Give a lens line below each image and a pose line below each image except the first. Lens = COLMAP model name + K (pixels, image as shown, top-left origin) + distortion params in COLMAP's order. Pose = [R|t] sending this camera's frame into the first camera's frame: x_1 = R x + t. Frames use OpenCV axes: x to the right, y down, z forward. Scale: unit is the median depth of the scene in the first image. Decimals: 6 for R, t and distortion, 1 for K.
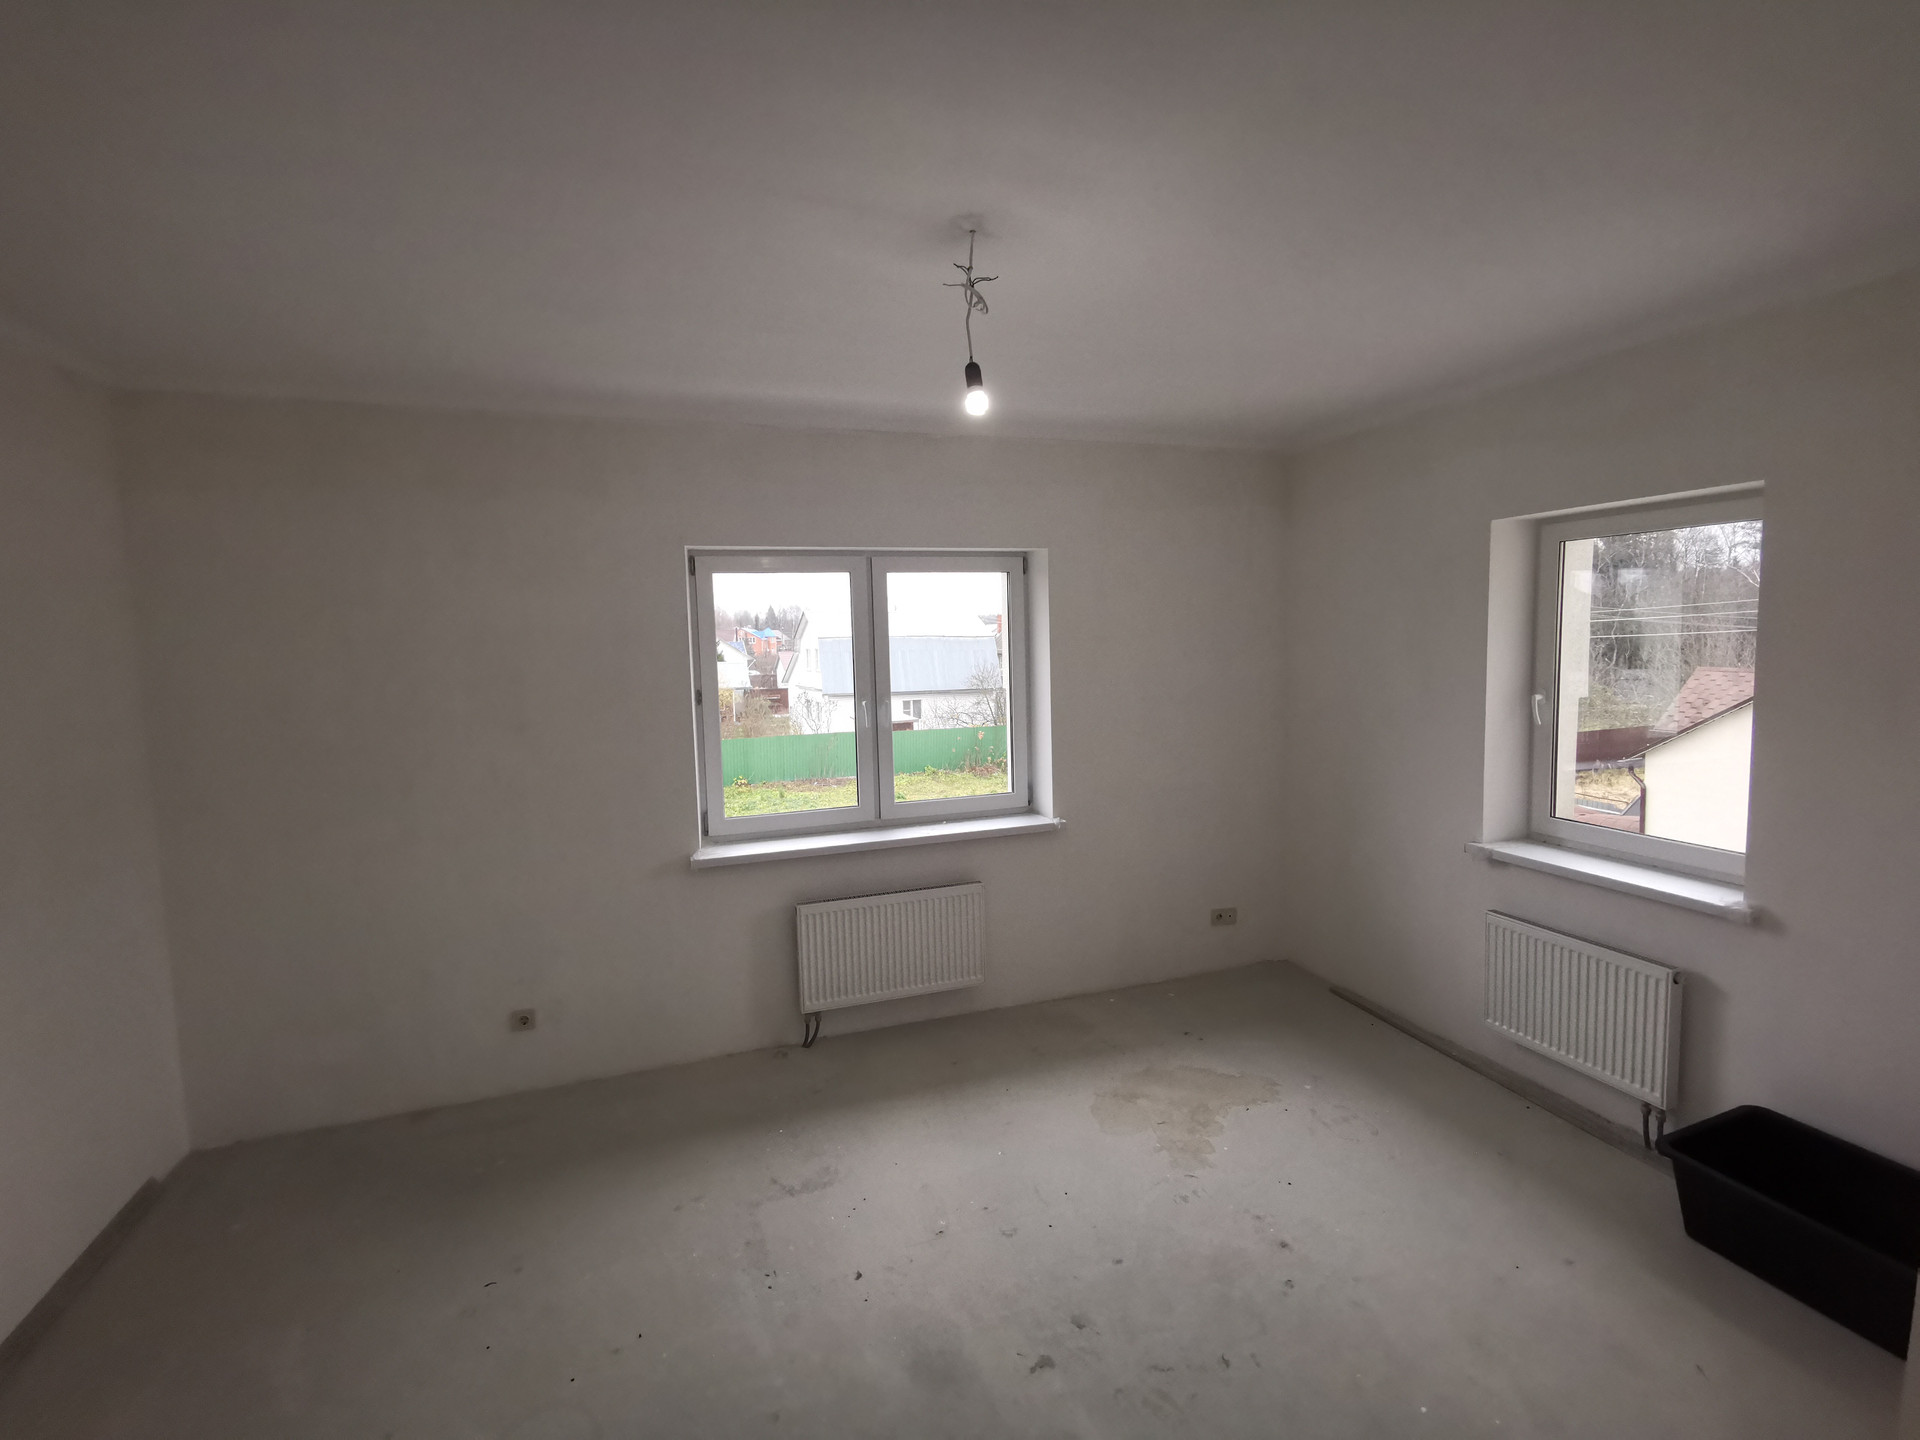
lens RADIAL K [[876.3, 0, 940.5], [0, 876.3, 723.4], [0, 0, 1]] dist [-0.000183, -0.000142]
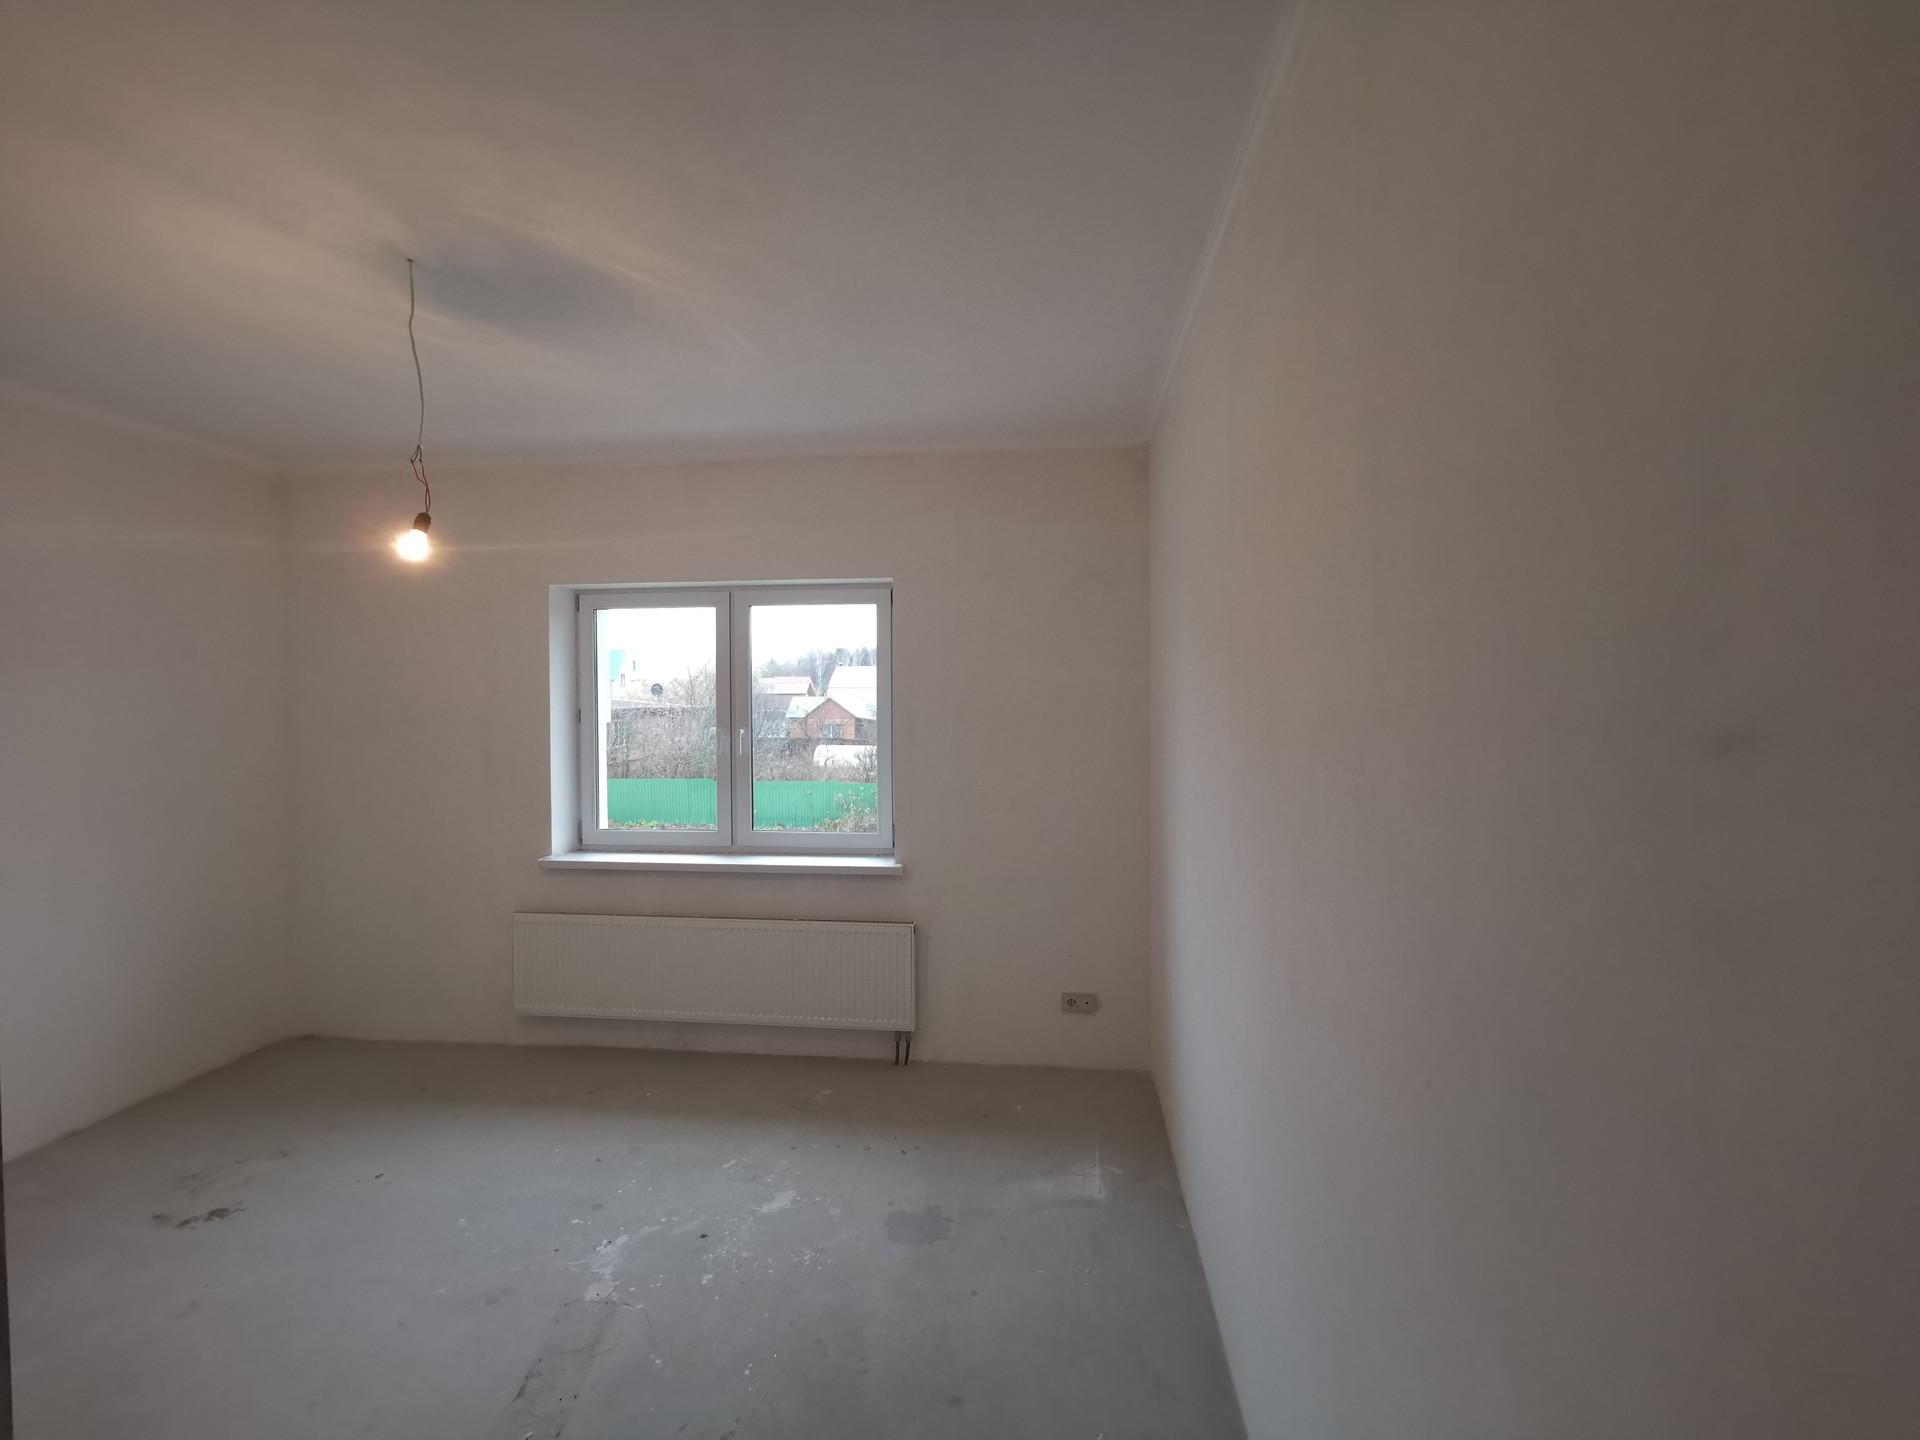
lens RADIAL K [[876.3, 0, 940.5], [0, 876.3, 723.4], [0, 0, 1]] dist [-0.000183, -0.000142]
pose [[0.902550, 0.047154, -0.427995, 0.586833], [-0.059103, 0.998144, -0.014665, -0.033350], [0.426510, 0.038531, 0.903662, 0.169408]]
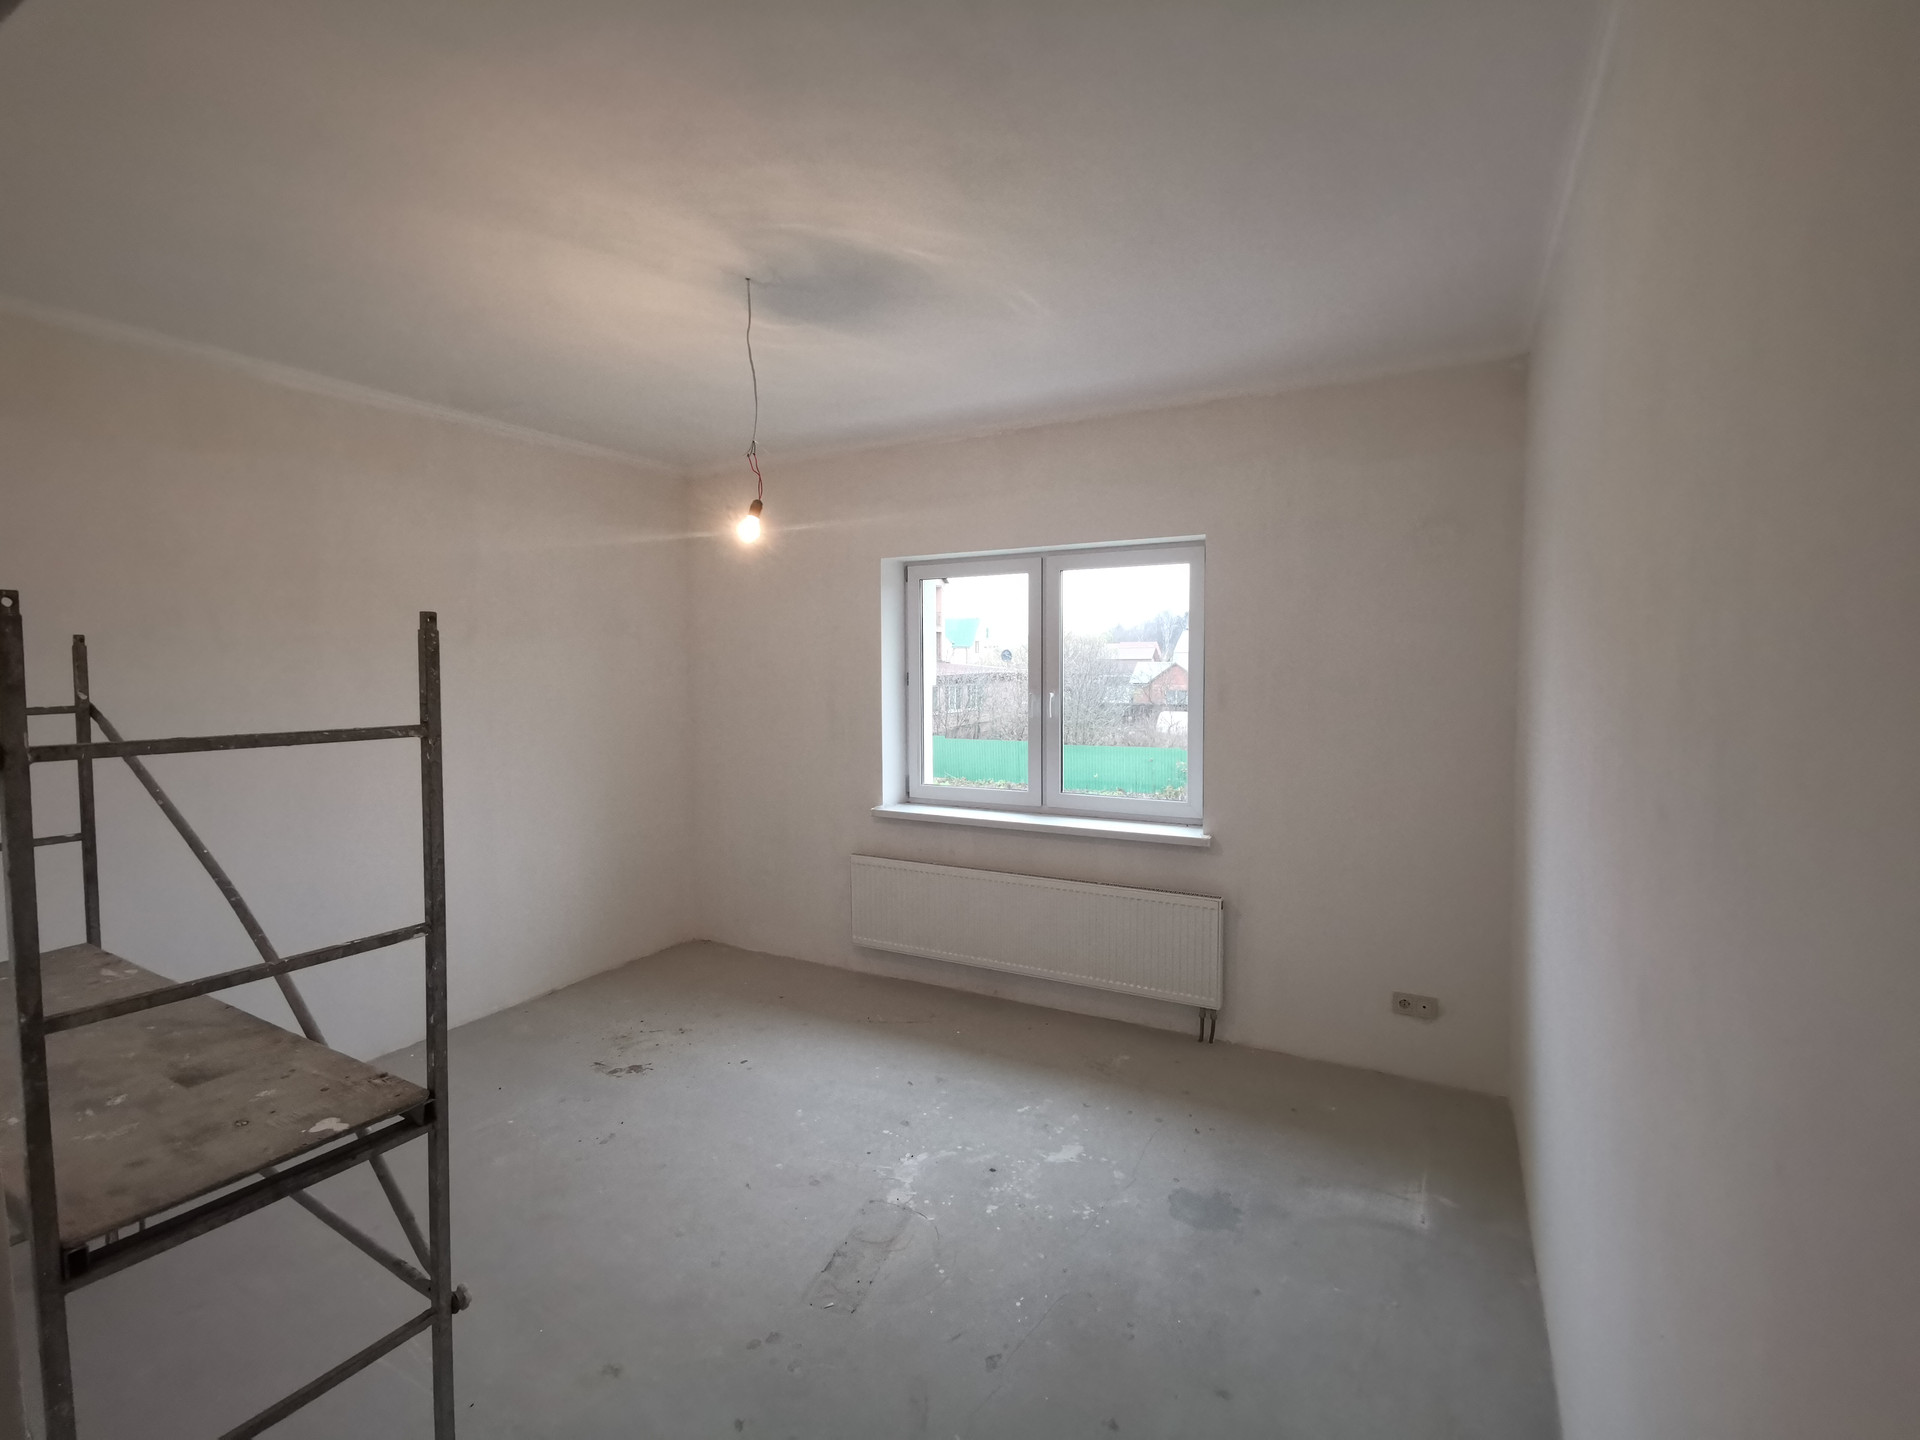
lens RADIAL K [[876.3, 0, 940.5], [0, 876.3, 723.4], [0, 0, 1]] dist [-0.000183, -0.000142]
pose [[0.664952, 0.082891, -0.742273, 0.627414], [-0.068335, 0.996406, 0.050054, -0.034425], [0.743754, 0.017440, 0.668226, 0.203145]]
